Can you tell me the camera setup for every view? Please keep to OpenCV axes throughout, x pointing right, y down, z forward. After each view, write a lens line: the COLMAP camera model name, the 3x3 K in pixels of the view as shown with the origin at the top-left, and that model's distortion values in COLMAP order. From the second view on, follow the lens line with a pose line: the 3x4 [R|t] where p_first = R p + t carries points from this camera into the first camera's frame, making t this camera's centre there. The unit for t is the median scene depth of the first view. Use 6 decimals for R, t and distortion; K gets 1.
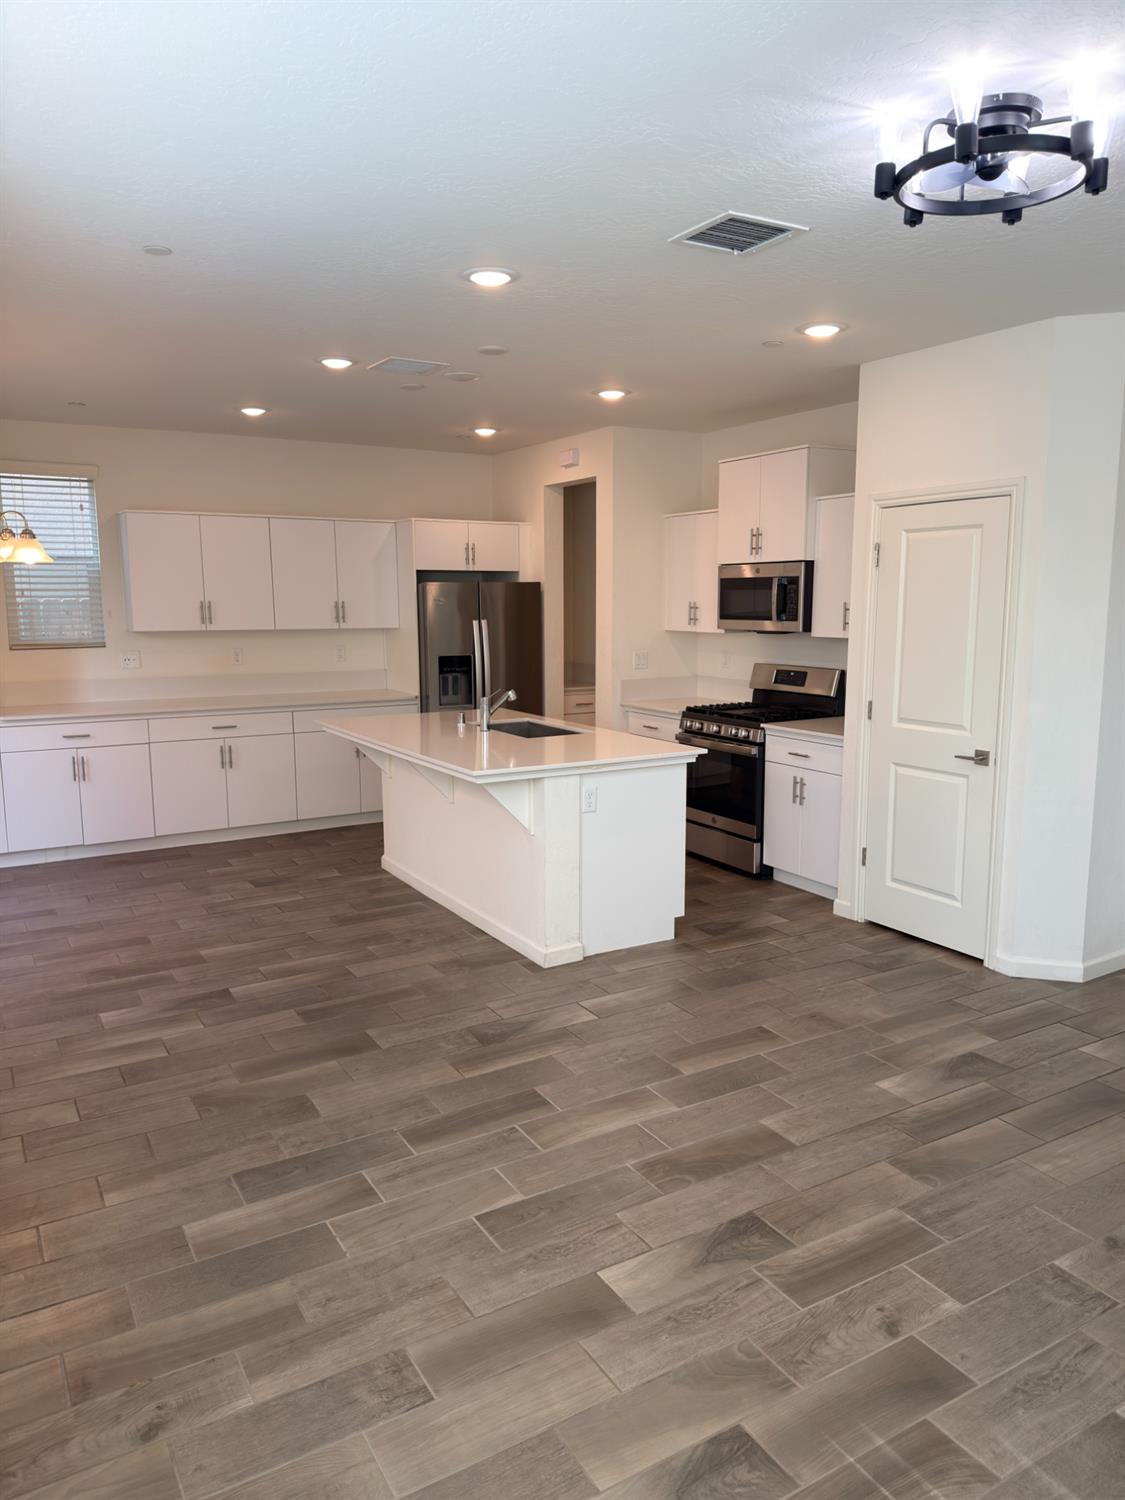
lens RADIAL K [[1051.3, 0, 559.2], [0, 1051.3, 753.8], [0, 0, 1]] dist [0.029627, -0.038616]
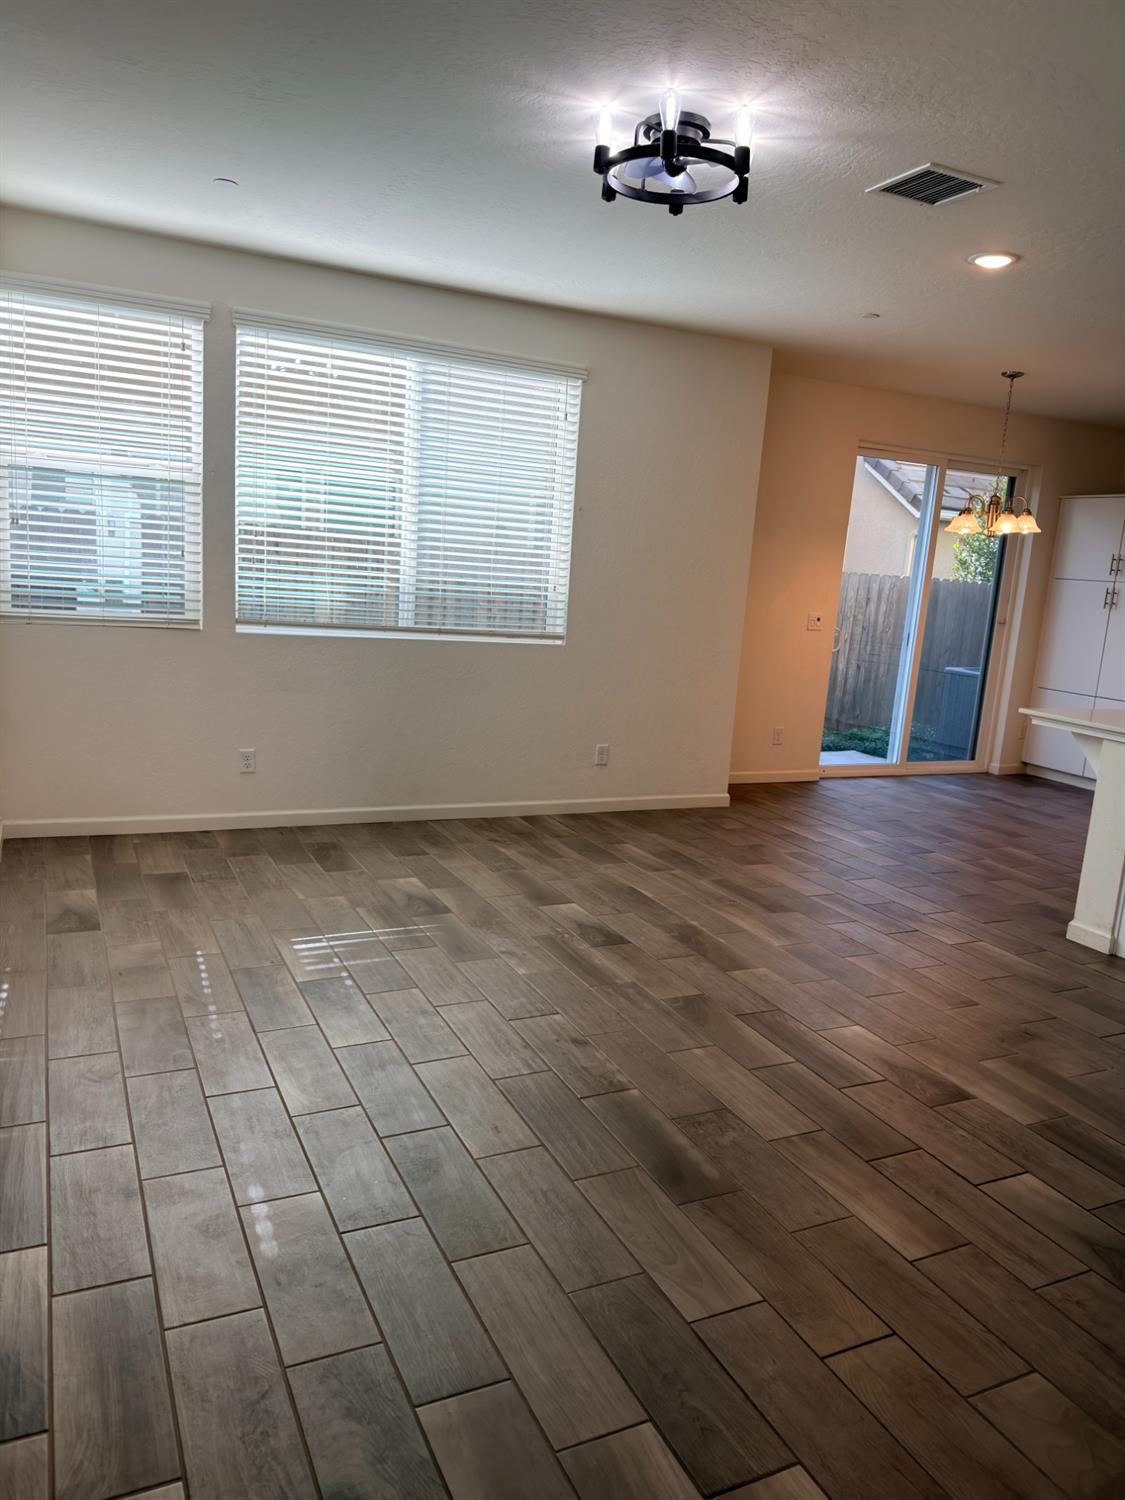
lens RADIAL K [[1051.3, 0, 560.2], [0, 1051.3, 754.1], [0, 0, 1]] dist [0.029627, -0.038616]
pose [[-0.094051, 0.168863, -0.981142, 1.370873], [-0.214963, 0.958819, 0.185627, -0.051200], [0.972083, 0.228368, -0.053879, 0.815119]]
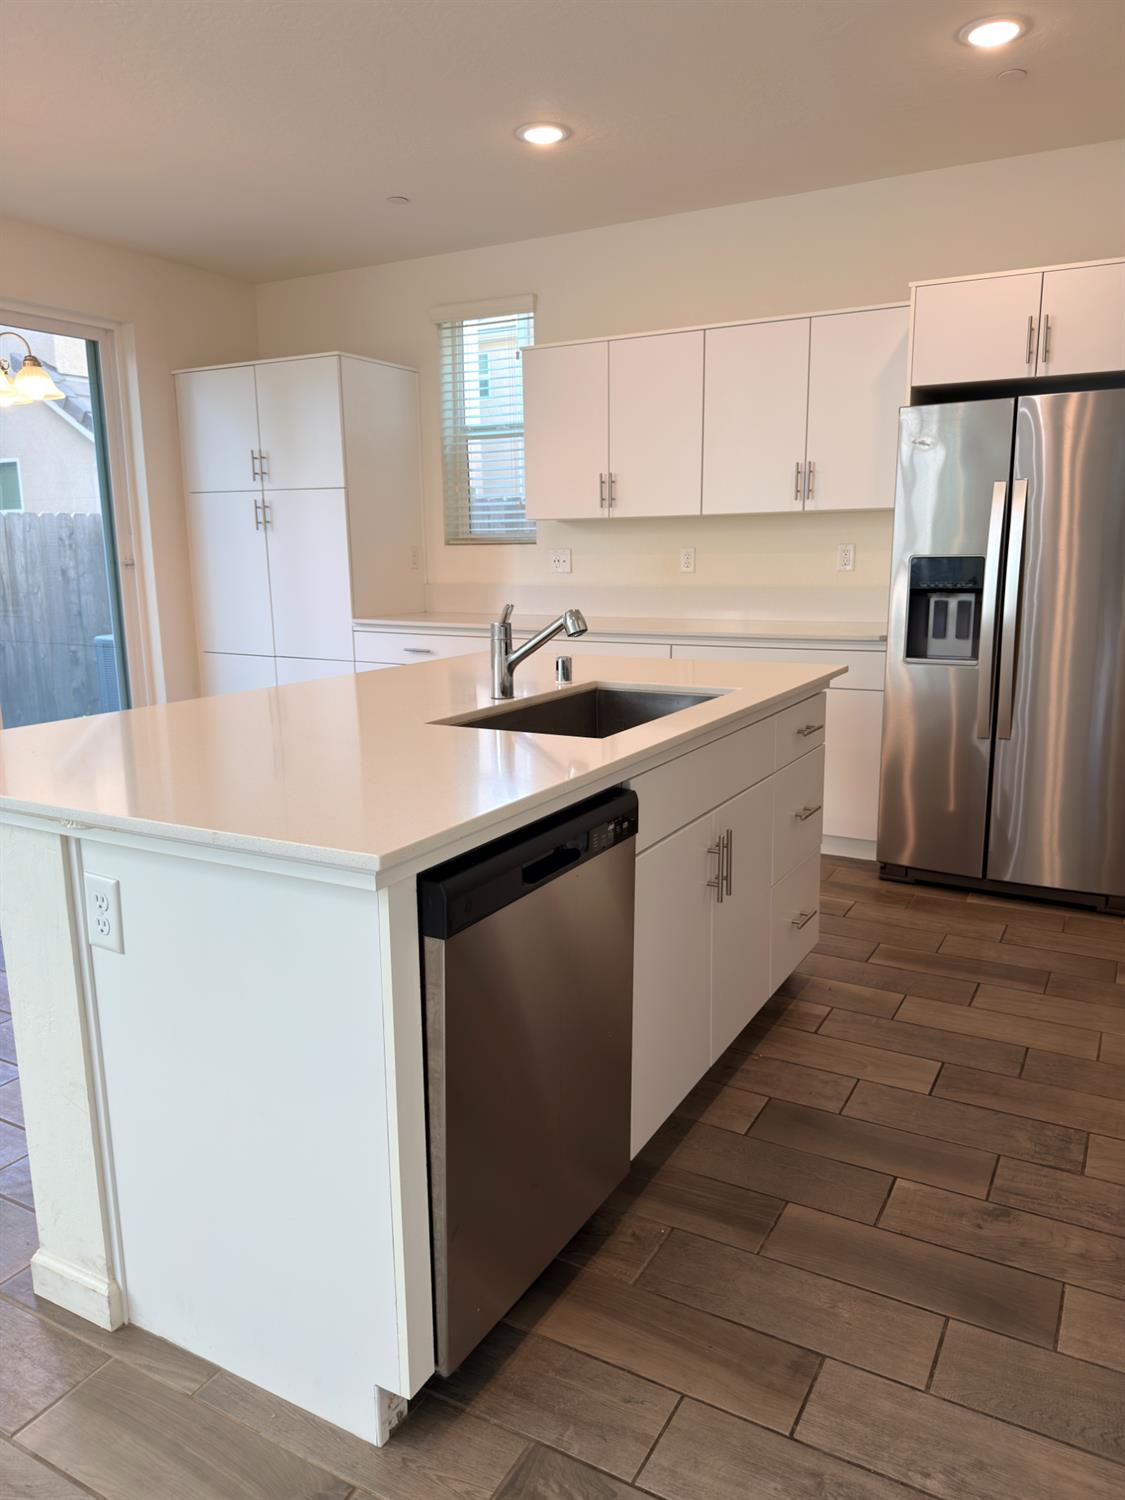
lens RADIAL K [[1051.3, 0, 559.1], [0, 1051.3, 749.3], [0, 0, 1]] dist [0.029627, -0.038616]
pose [[0.491494, 0.158004, -0.856428, 0.564323], [-0.118007, 0.986417, 0.114263, -0.093457], [0.862849, 0.044905, 0.503463, 1.389364]]
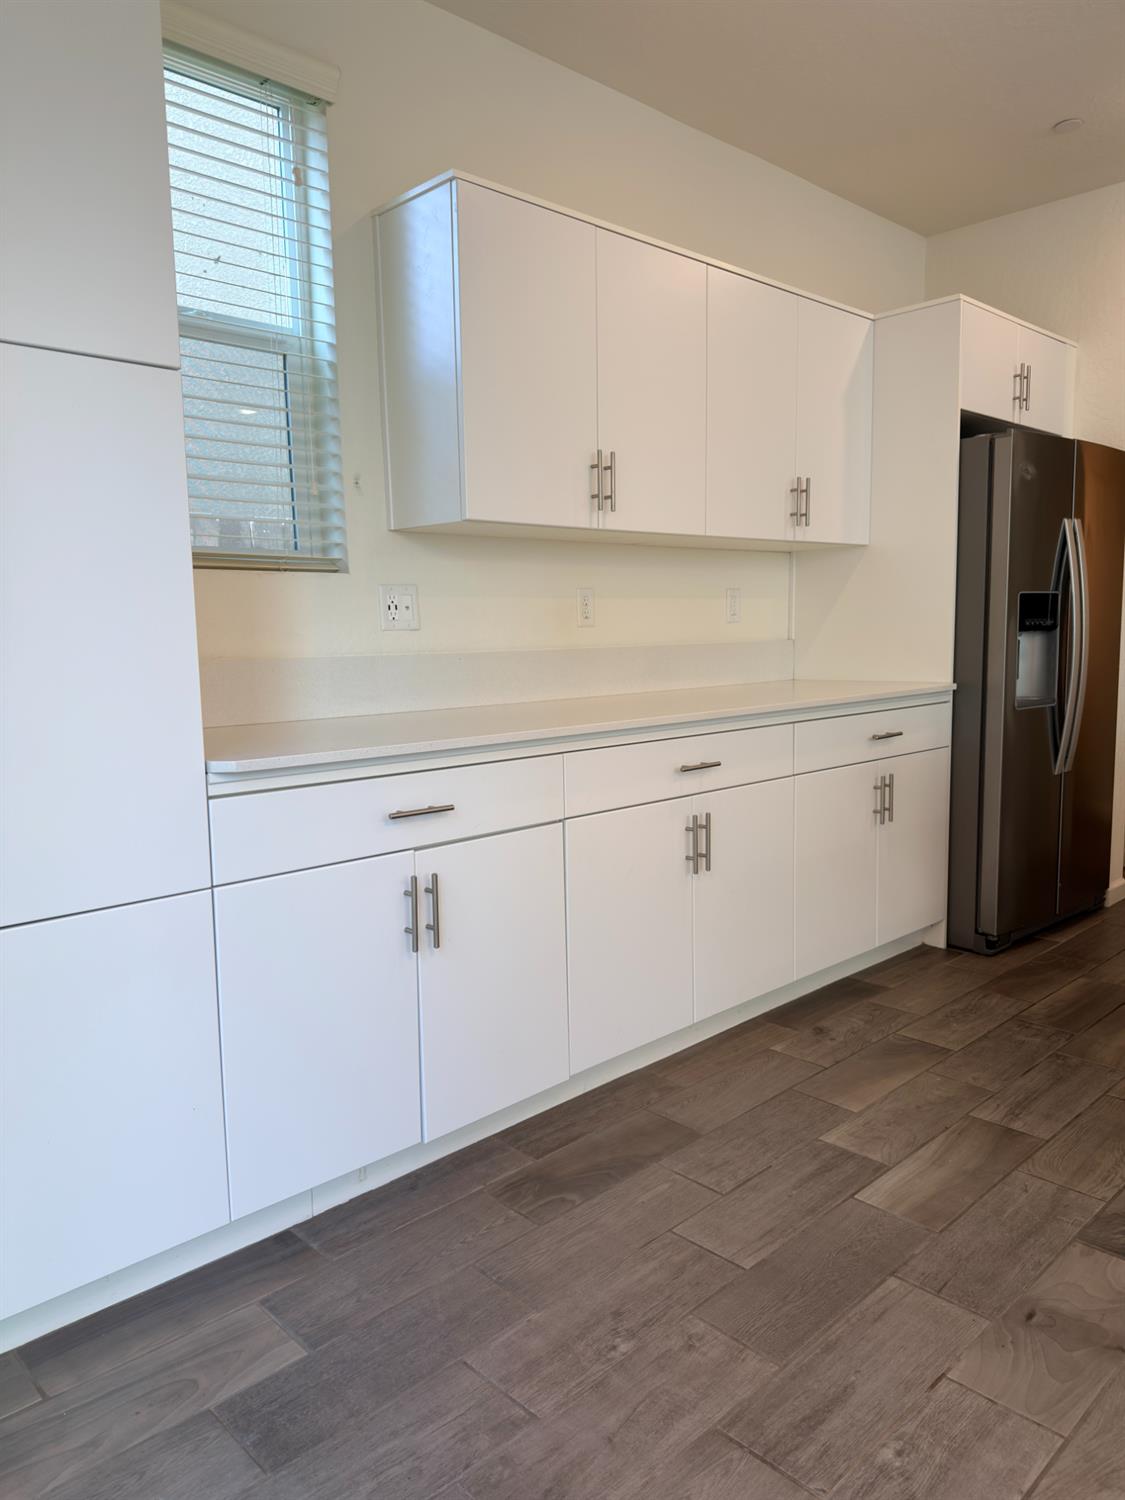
lens RADIAL K [[1051.3, 0, 562.5], [0, 1051.3, 751.6], [0, 0, 1]] dist [0.029627, -0.038616]
pose [[0.974263, -0.051740, 0.219398, -0.958452], [0.060330, 0.997645, -0.032634, -0.044904], [-0.217193, 0.045030, 0.975090, 1.354803]]
